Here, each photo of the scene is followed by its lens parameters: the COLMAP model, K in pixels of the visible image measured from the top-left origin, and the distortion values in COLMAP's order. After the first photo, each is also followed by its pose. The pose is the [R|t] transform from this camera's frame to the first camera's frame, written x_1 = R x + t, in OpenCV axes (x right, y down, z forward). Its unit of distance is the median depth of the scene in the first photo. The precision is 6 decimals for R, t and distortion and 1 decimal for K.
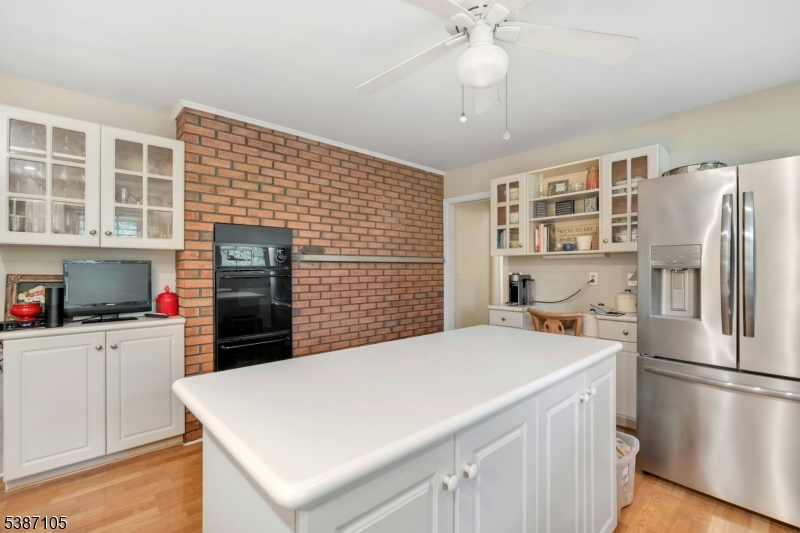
lens RADIAL K [[368.6, 0, 400.8], [0, 368.6, 268.4], [0, 0, 1]] dist [-0.002255, 0.000242]
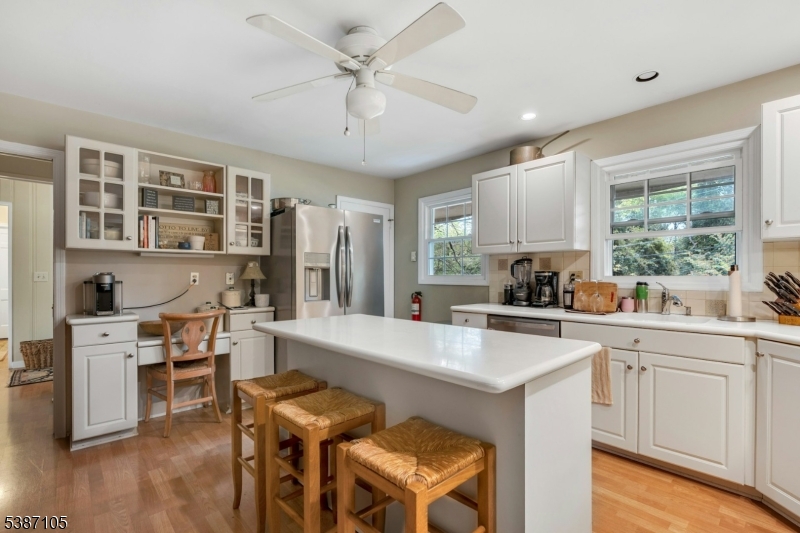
lens RADIAL K [[368.6, 0, 399.1], [0, 368.6, 272.9], [0, 0, 1]] dist [-0.002255, 0.000242]
pose [[0.001536, 0.010665, 0.999942, -0.488660], [-0.002255, 0.999941, -0.010662, 0.021358], [-0.999996, -0.002239, 0.001560, 0.434123]]
